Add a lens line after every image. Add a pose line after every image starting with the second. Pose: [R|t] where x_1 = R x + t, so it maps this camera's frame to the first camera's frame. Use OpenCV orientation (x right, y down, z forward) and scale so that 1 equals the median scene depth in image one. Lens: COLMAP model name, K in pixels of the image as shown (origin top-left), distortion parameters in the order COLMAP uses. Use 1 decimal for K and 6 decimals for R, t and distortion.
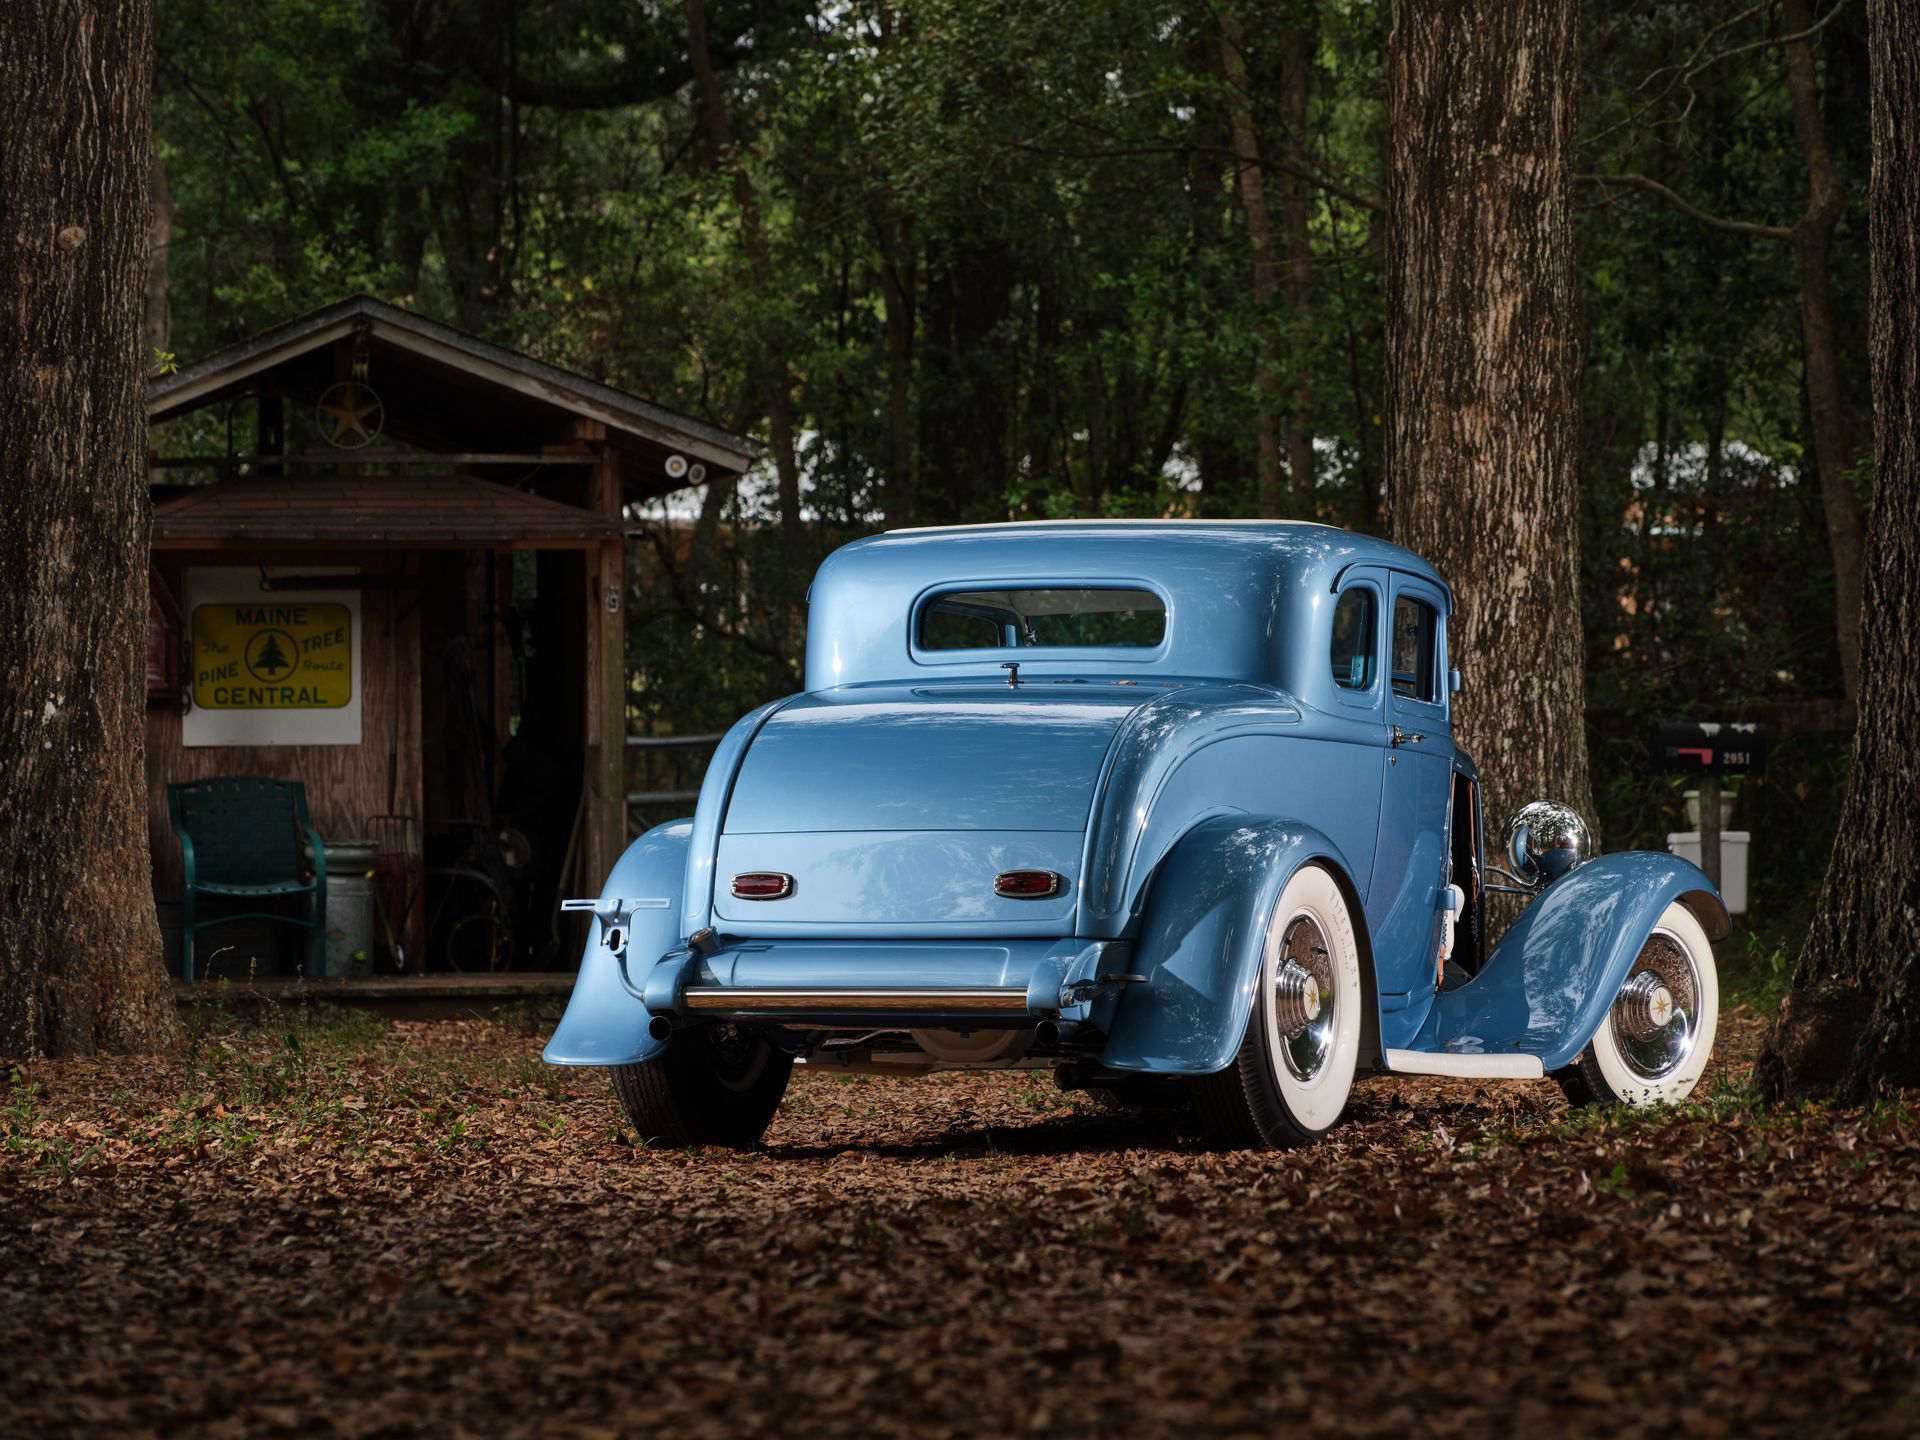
lens RADIAL K [[7381.5, 0, 954.6], [0, 7381.5, 695.6], [0, 0, 1]] dist [0.080468, -1.885378]
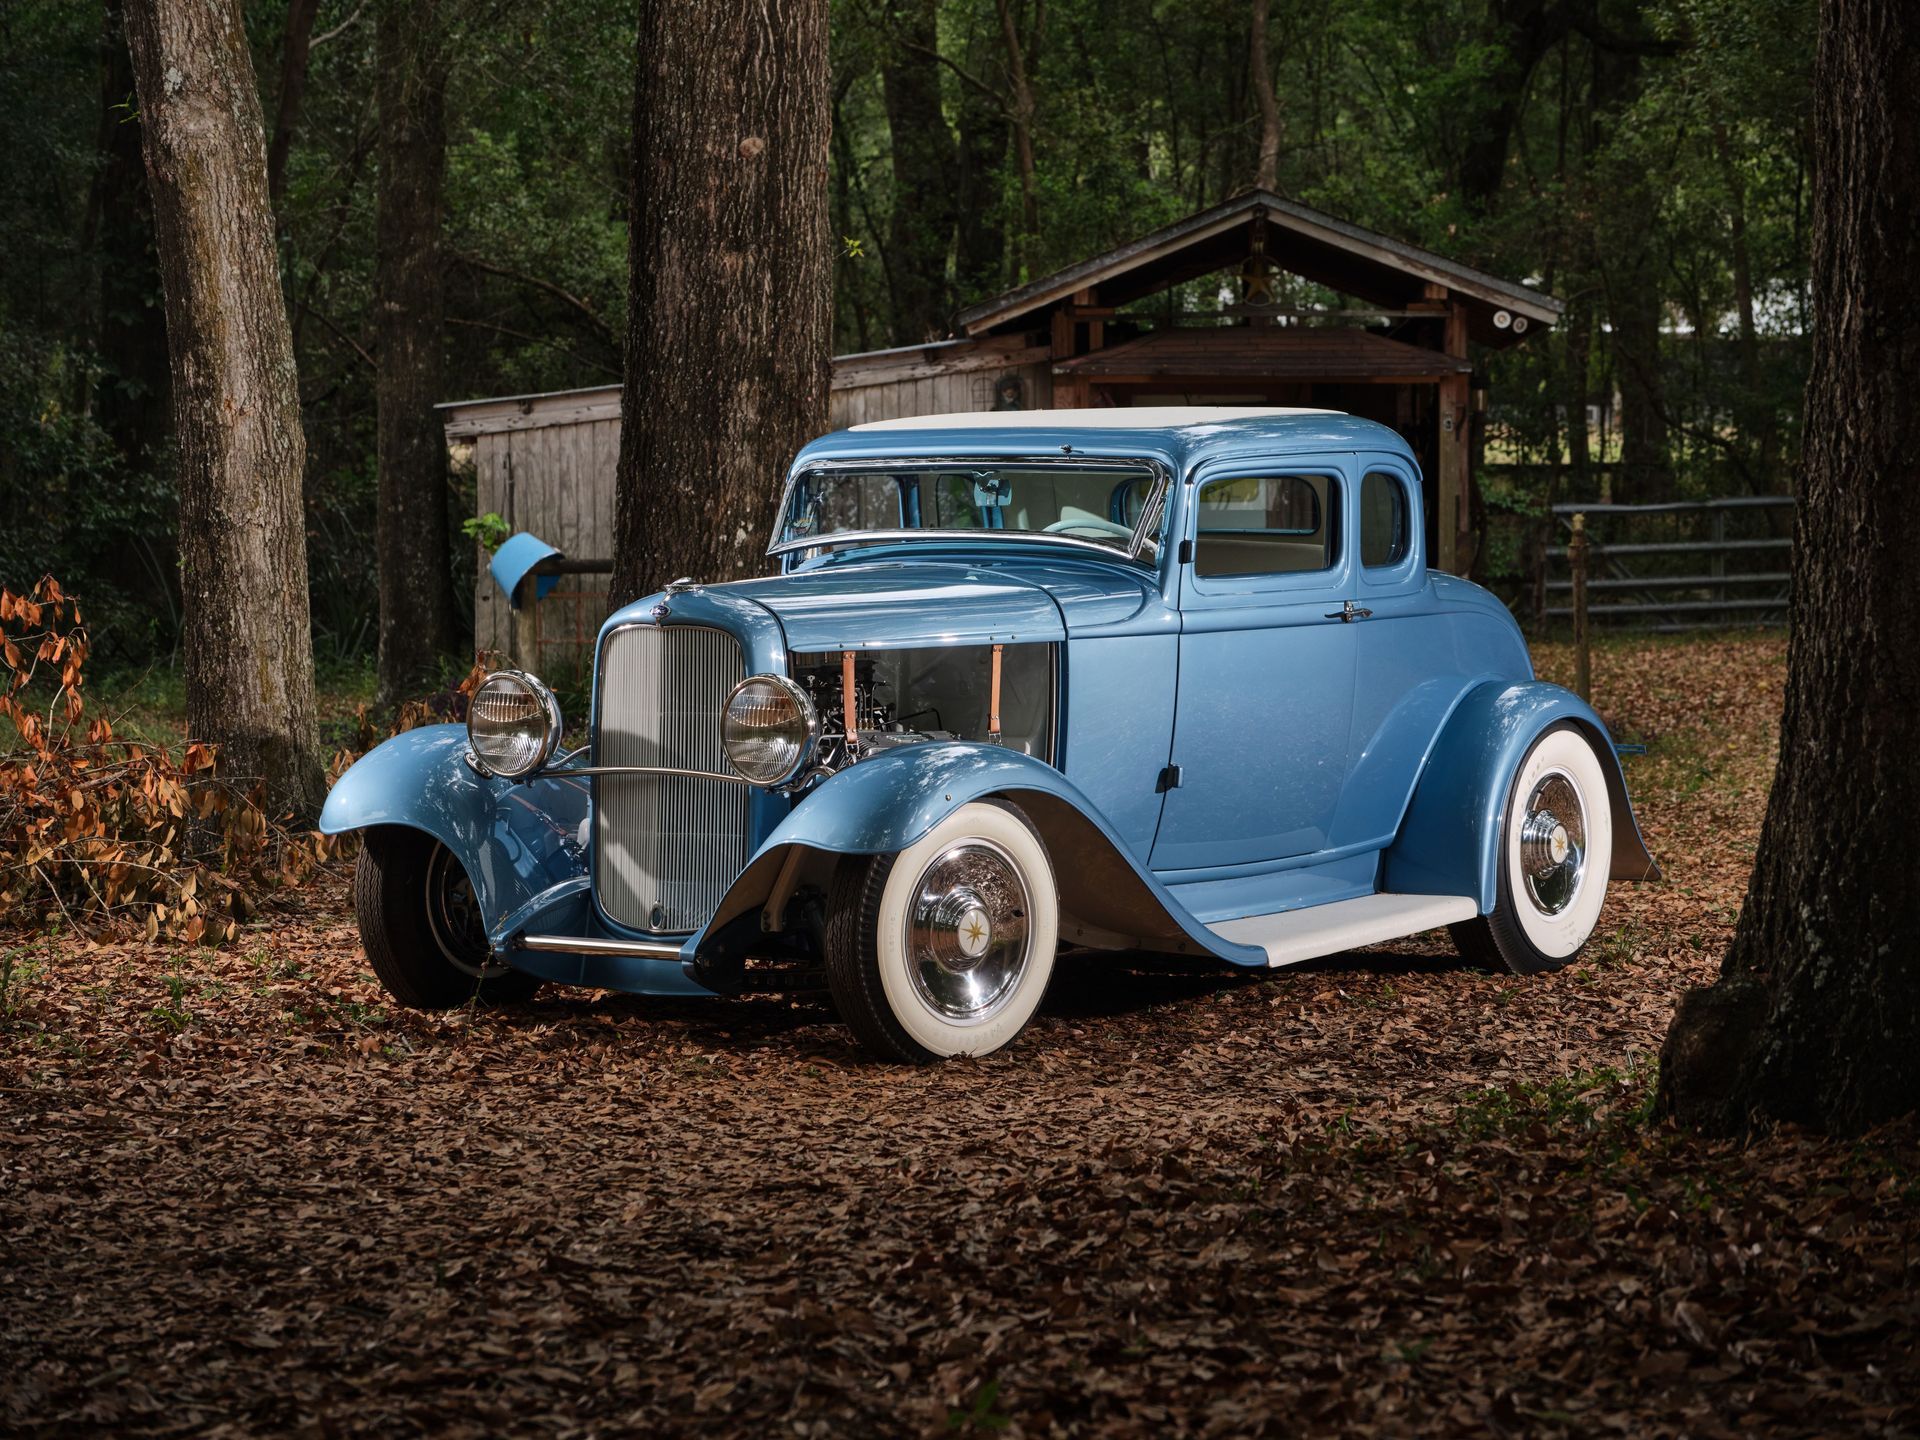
lens RADIAL K [[4580.8, 0, 960.0], [0, 4580.8, 720.0], [0, 0, 1]] dist [-0.048270, 0.354806]
pose [[0.970495, 0.020206, -0.240271, 0.094688], [-0.005346, 0.998041, 0.062338, -0.014889], [0.241060, -0.059214, 0.968702, 0.272139]]
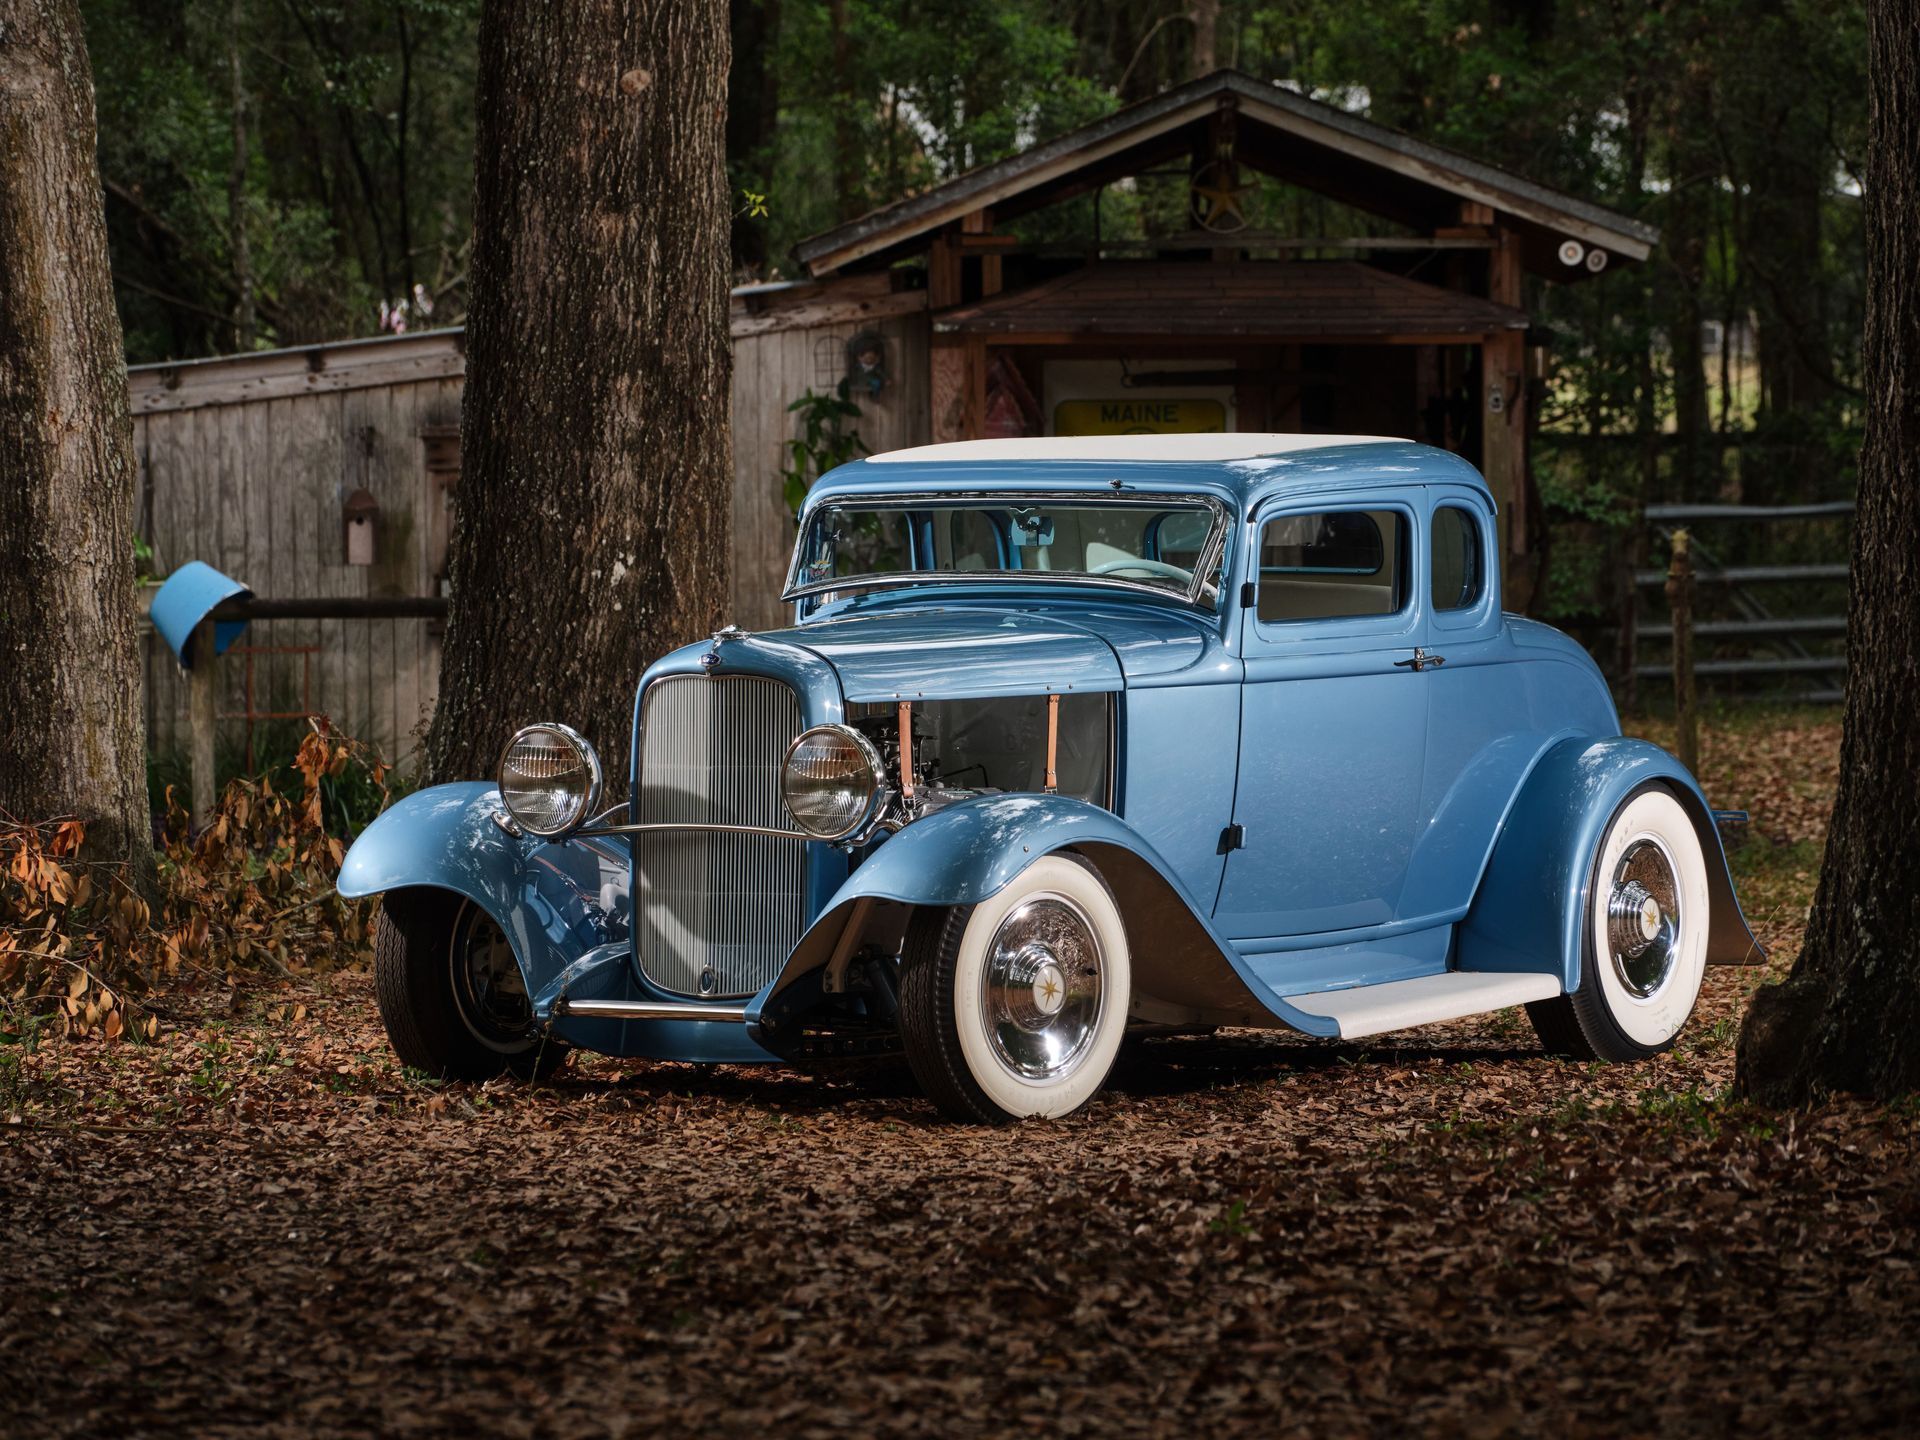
lens RADIAL K [[8497.1, 0, 960.0], [0, 8497.1, 720.0], [0, 0, 1]] dist [-0.156288, 3.803082]
pose [[0.980871, 0.011626, -0.194312, 0.135931], [-0.003362, 0.999078, 0.042805, -0.025995], [0.194630, -0.041333, 0.980005, -0.077363]]
